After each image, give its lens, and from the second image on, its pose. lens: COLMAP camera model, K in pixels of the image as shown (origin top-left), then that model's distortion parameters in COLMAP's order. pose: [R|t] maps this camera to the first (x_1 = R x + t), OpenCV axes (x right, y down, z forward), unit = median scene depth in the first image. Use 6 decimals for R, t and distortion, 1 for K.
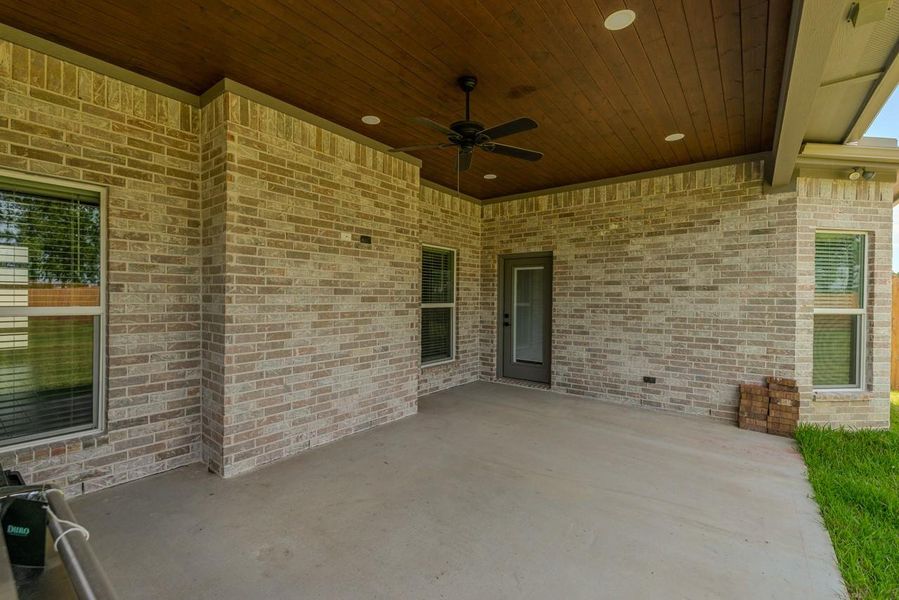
lens RADIAL K [[396.8, 0, 447.7], [0, 396.8, 300.2], [0, 0, 1]] dist [-0.001000, 0.000074]
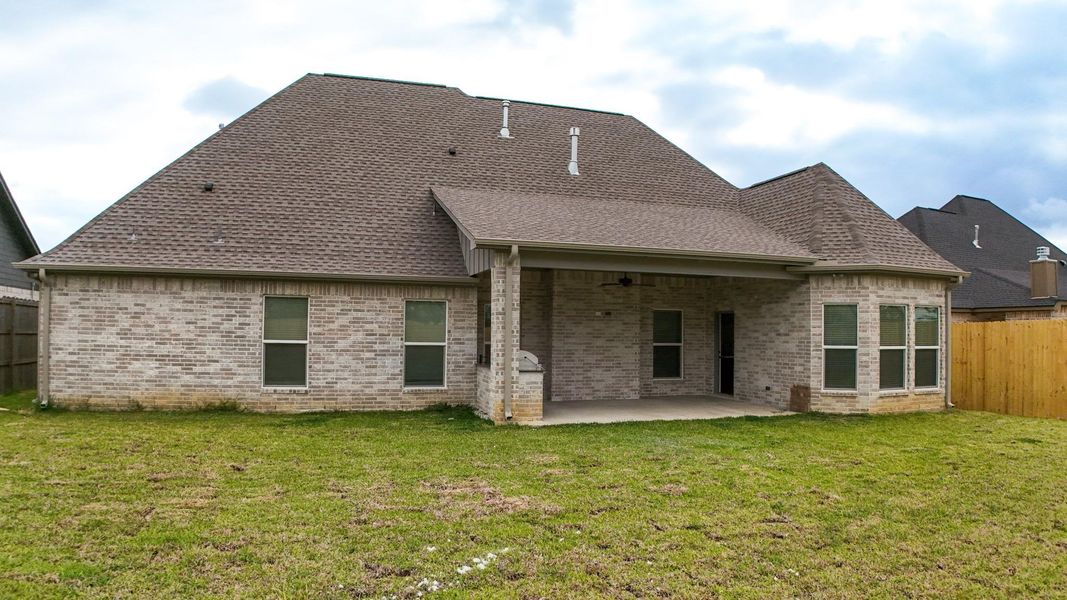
lens RADIAL K [[672.7, 0, 537.2], [0, 672.7, 301.7], [0, 0, 1]] dist [-0.166267, -0.000021]
pose [[0.824904, -0.026489, -0.564652, 1.564954], [-0.008579, 0.998200, -0.059360, 0.007310], [0.565208, 0.053810, 0.823191, -2.294420]]
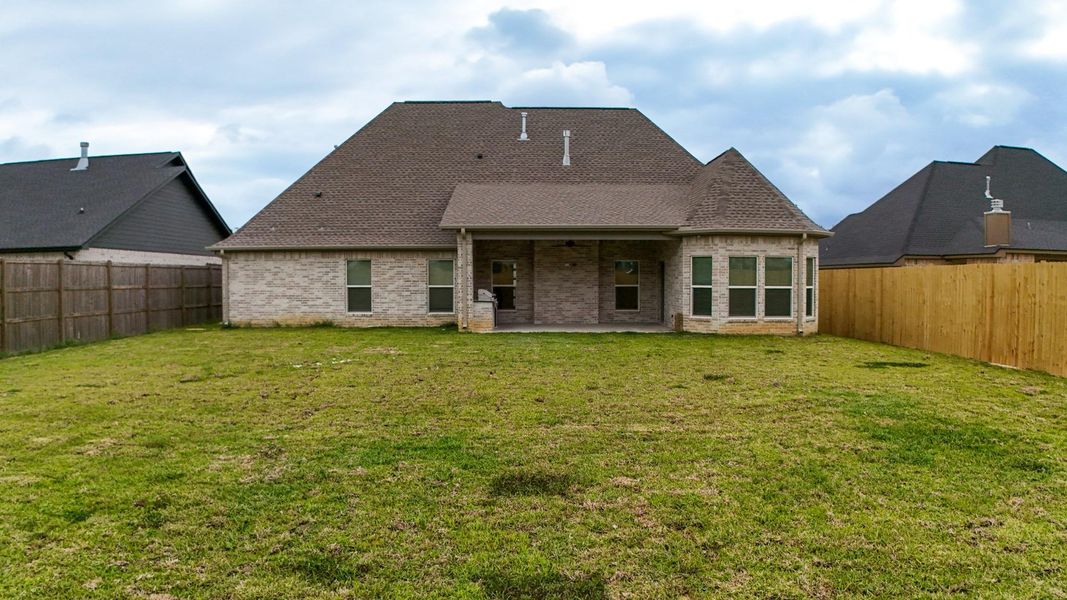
lens RADIAL K [[672.7, 0, 537.2], [0, 672.7, 301.7], [0, 0, 1]] dist [-0.166267, -0.000021]
pose [[0.627351, 0.015873, -0.778575, 3.809139], [0.001263, 0.999770, 0.021400, 0.032047], [0.778736, -0.014408, 0.627187, -2.640462]]
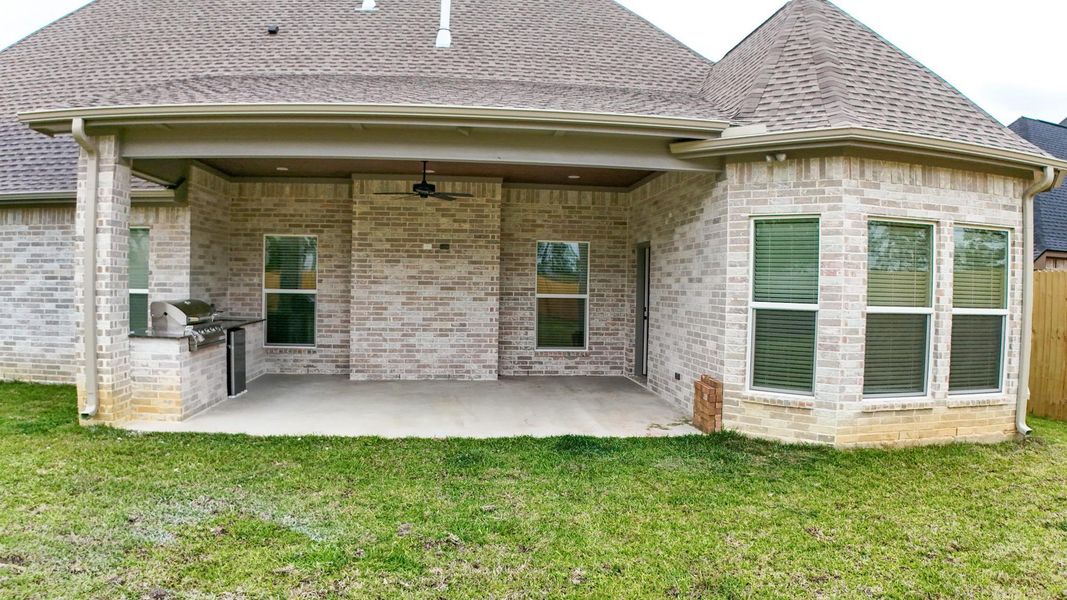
lens RADIAL K [[661.9, 0, 528.2], [0, 661.9, 300.6], [0, 0, 1]] dist [-0.165613, 0.001726]
pose [[0.695209, 0.020744, -0.718508, 1.674394], [-0.017462, 0.999776, 0.011969, 0.007855], [0.718596, 0.004225, 0.695415, -0.426180]]
